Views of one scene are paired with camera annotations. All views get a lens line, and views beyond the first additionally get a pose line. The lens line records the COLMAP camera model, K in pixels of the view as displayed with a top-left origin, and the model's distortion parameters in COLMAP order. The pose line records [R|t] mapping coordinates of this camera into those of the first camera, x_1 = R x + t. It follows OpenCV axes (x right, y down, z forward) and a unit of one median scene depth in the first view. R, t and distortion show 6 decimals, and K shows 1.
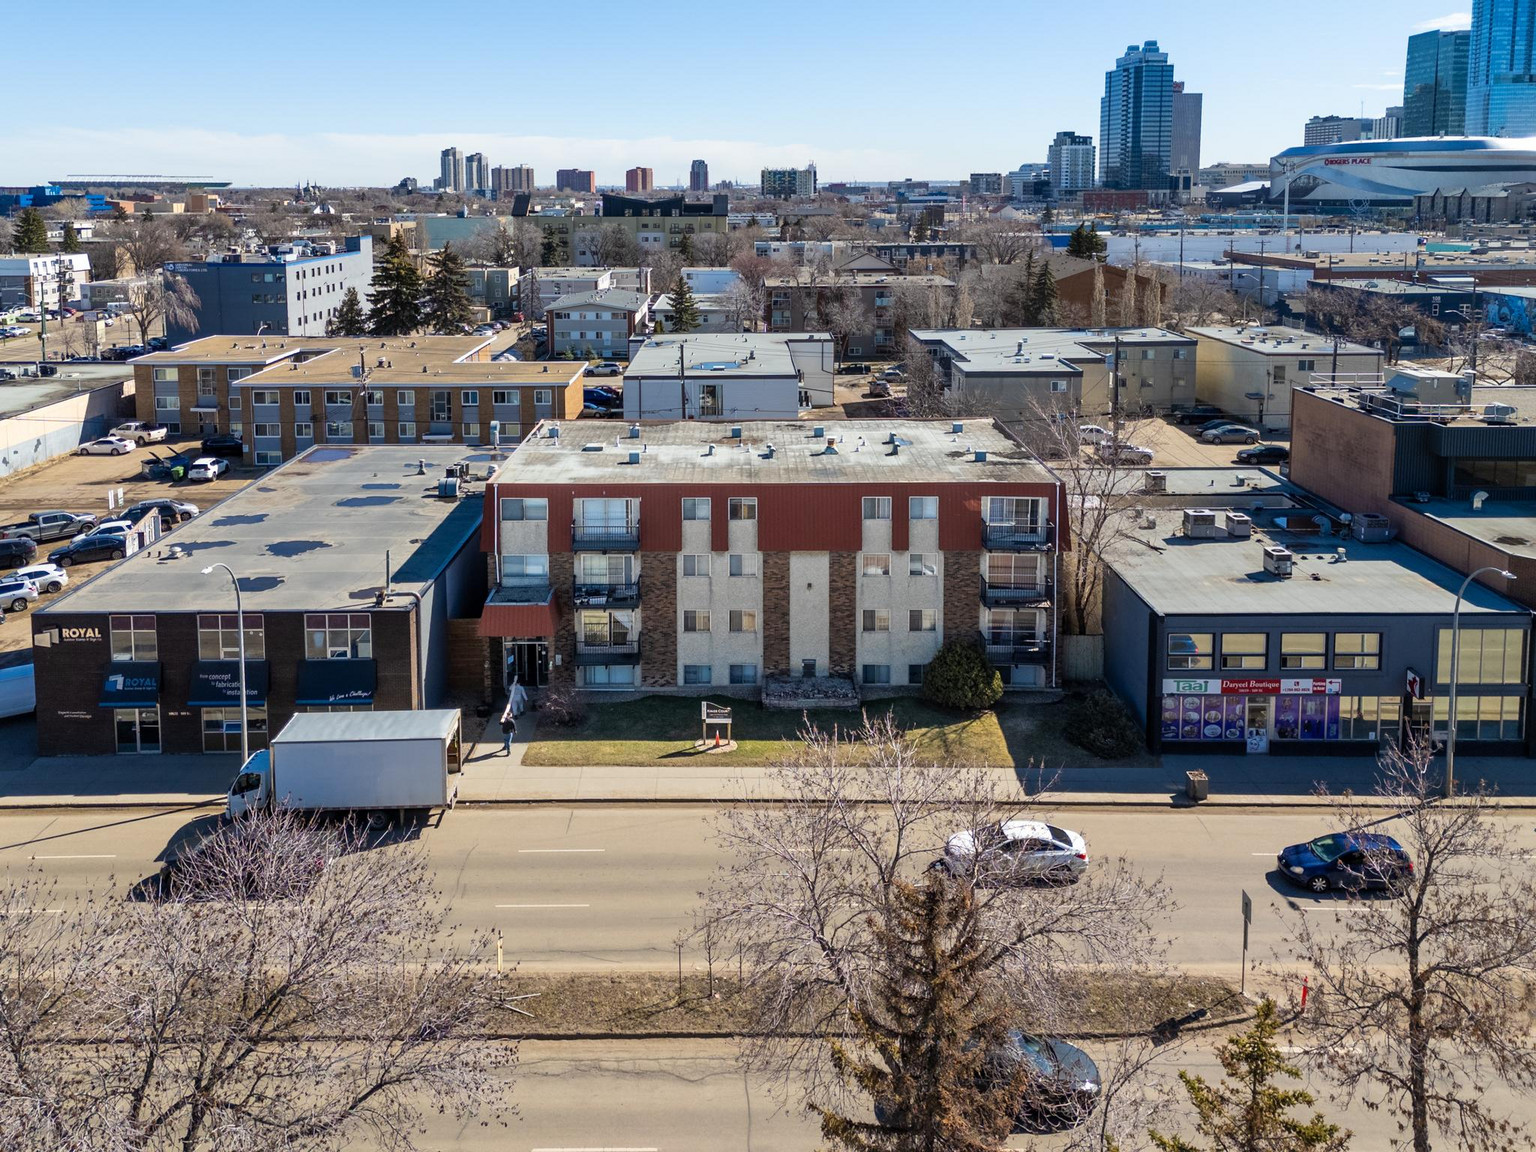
lens RADIAL K [[1244.2, 0, 743.3], [0, 1244.2, 314.5], [0, 0, 1]] dist [0.075167, -0.083654]
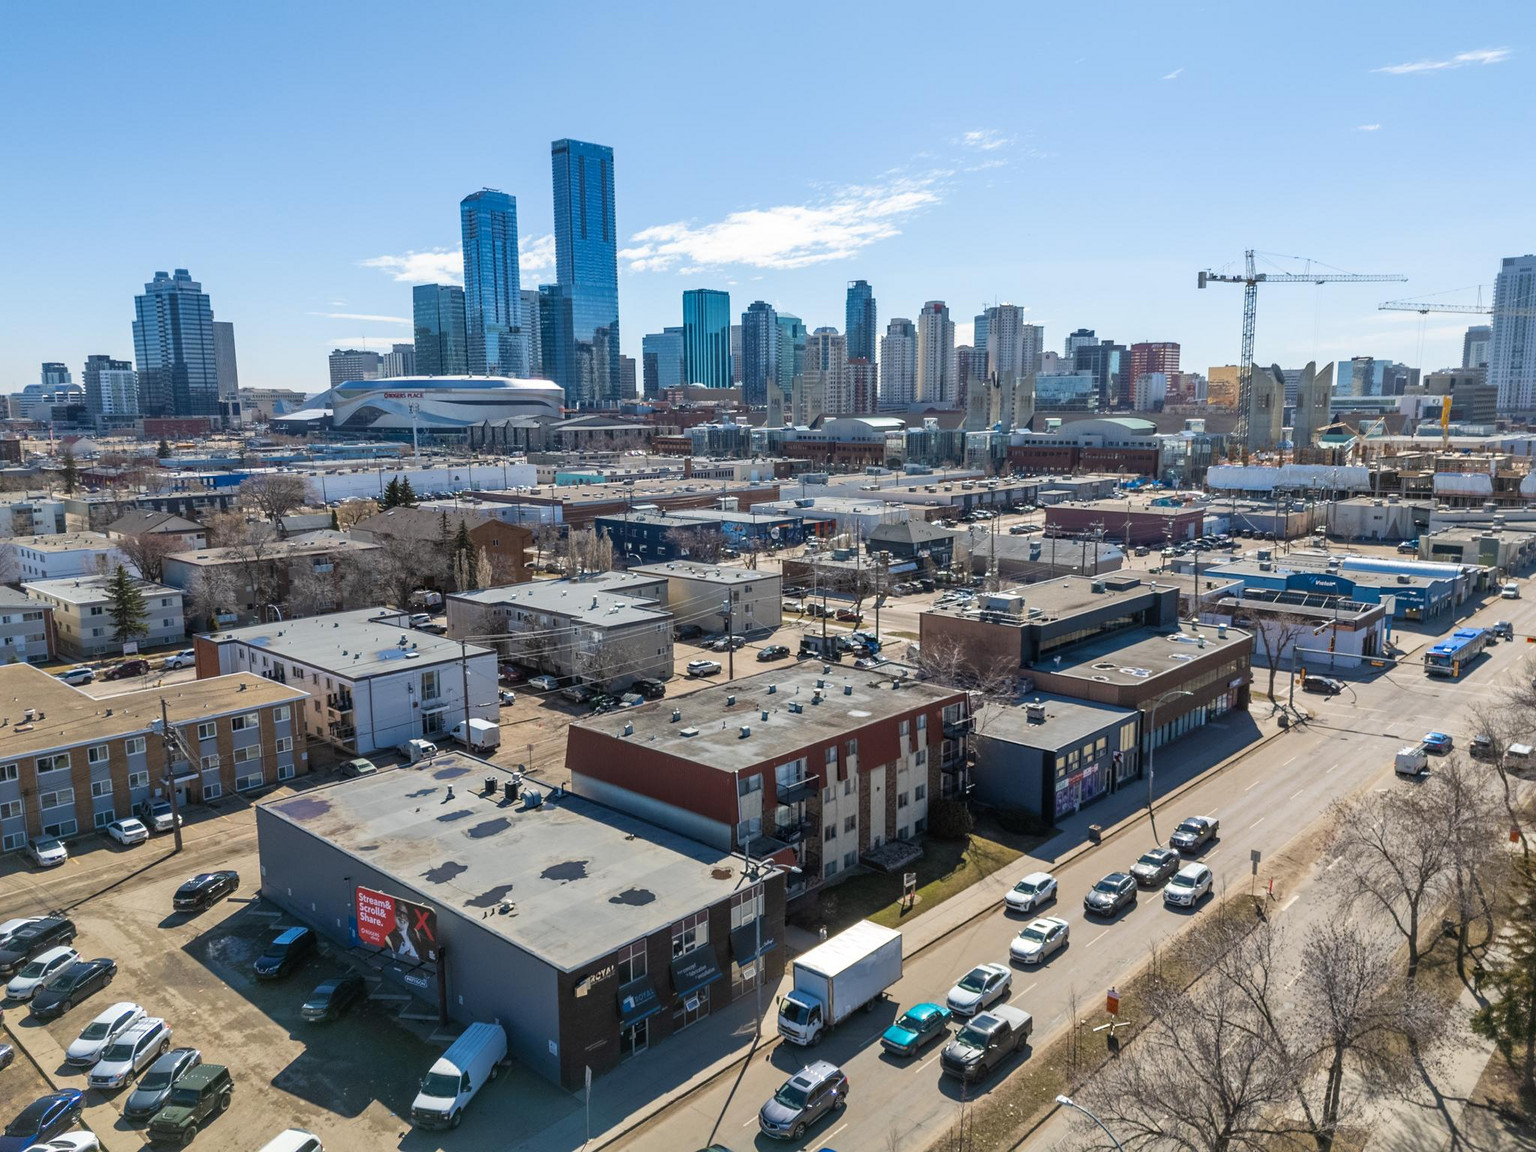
lens RADIAL K [[1124.3, 0, 765.7], [0, 1124.3, 574.7], [0, 0, 1]] dist [0.077051, -0.071389]
pose [[0.680856, -0.113823, 0.723519, -0.197167], [0.077995, 0.993501, 0.082901, -0.033604], [-0.728253, -0.000013, 0.685309, 0.027719]]
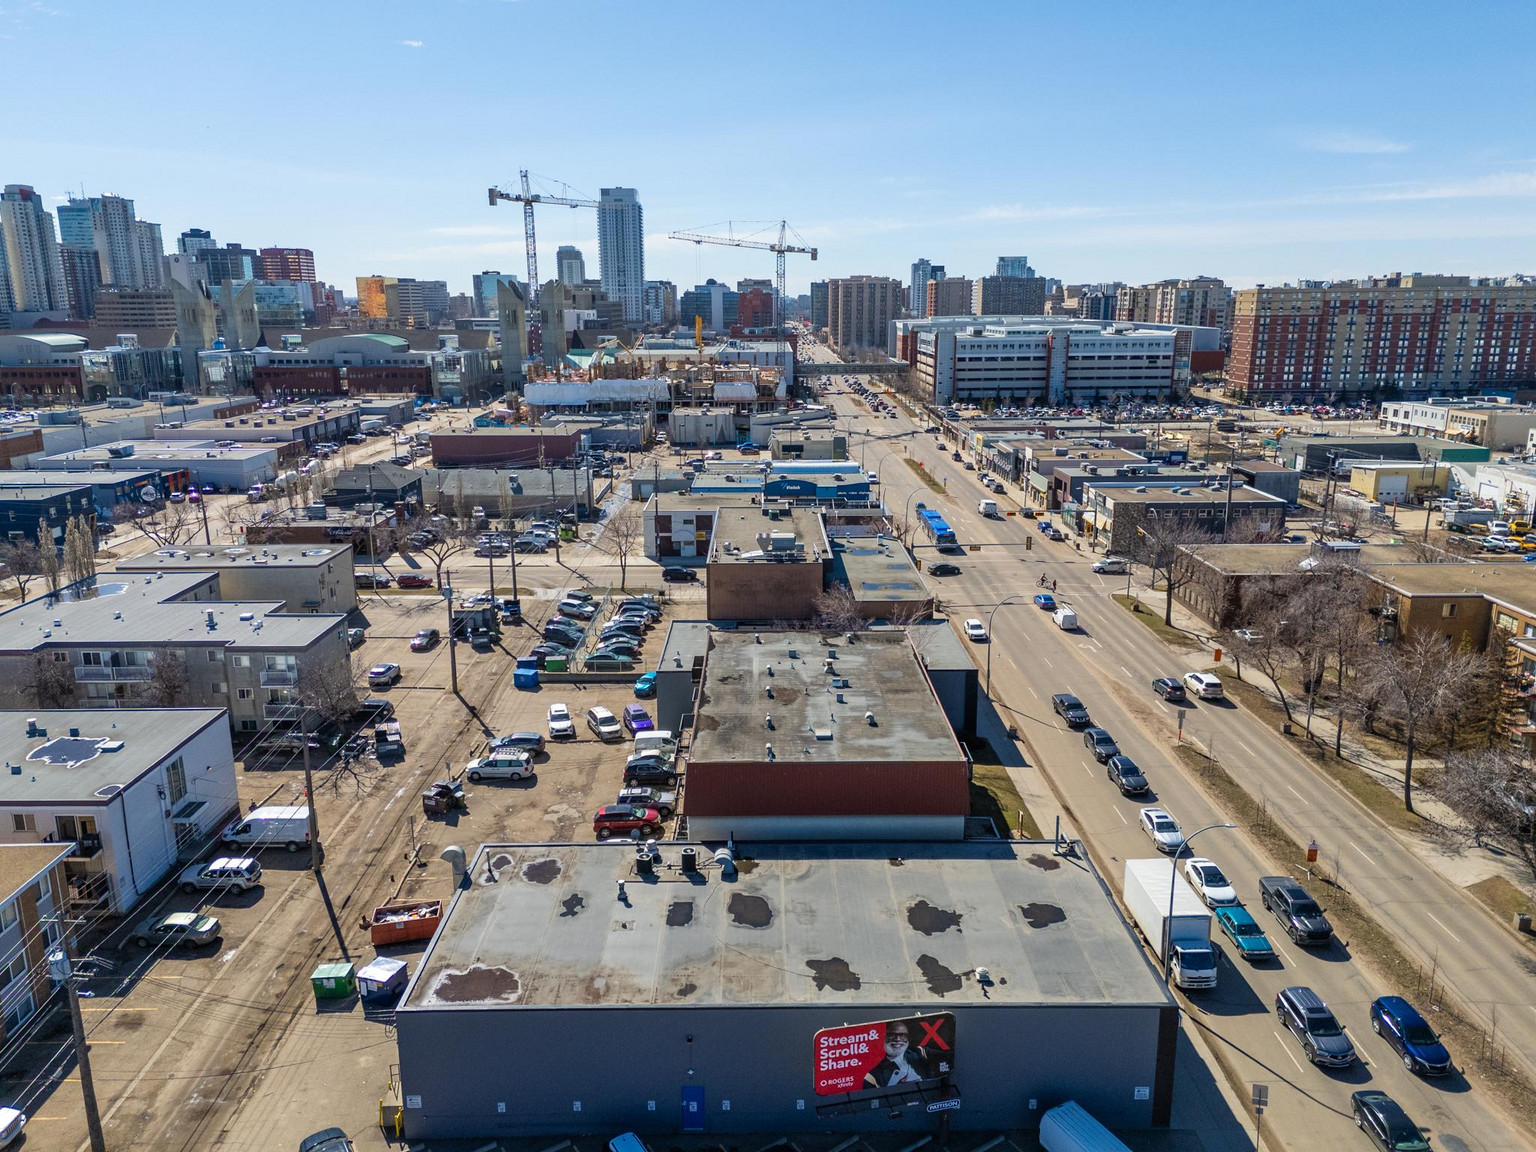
lens RADIAL K [[1124.3, 0, 765.7], [0, 1124.3, 574.7], [0, 0, 1]] dist [0.077051, -0.071389]
pose [[-0.004079, -0.231594, 0.972804, -0.241367], [0.106550, 0.967174, 0.230700, -0.063041], [-0.994299, 0.104593, 0.020732, 0.221397]]
